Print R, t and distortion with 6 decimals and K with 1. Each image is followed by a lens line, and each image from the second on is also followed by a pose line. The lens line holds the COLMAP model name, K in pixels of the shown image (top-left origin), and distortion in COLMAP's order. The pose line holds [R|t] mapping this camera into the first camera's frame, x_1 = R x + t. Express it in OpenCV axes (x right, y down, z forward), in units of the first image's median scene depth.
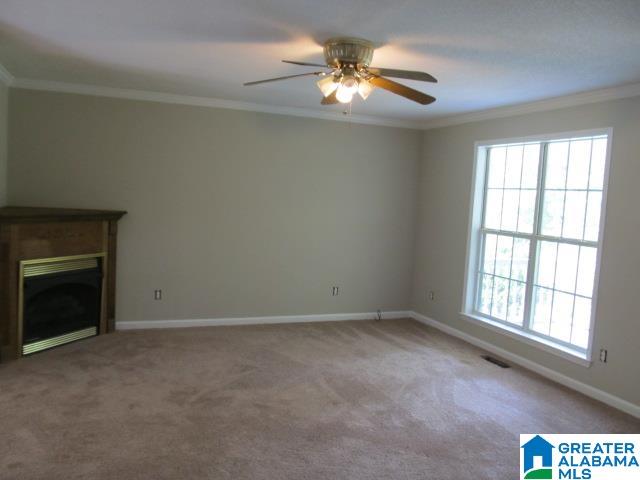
lens RADIAL K [[529.5, 0, 321.5], [0, 529.5, 238.2], [0, 0, 1]] dist [-0.097304, 0.095674]
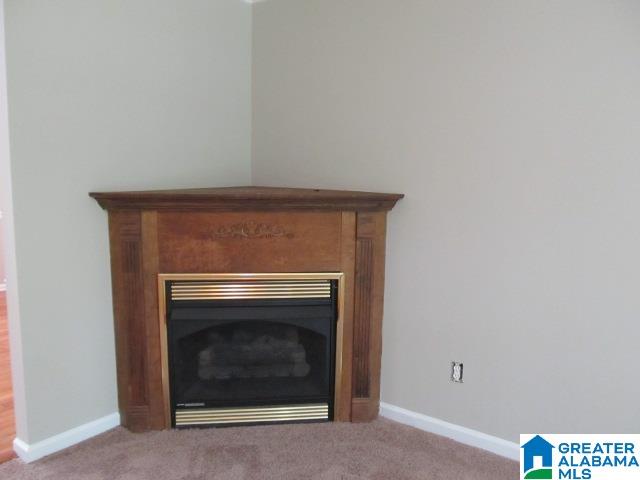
lens RADIAL K [[529.5, 0, 321.5], [0, 529.5, 238.2], [0, 0, 1]] dist [-0.097304, 0.095674]
pose [[0.504110, 0.061778, -0.861427, 0.024426], [-0.055345, 0.997699, 0.039163, -0.024641], [0.861864, 0.027933, 0.506369, 0.679200]]
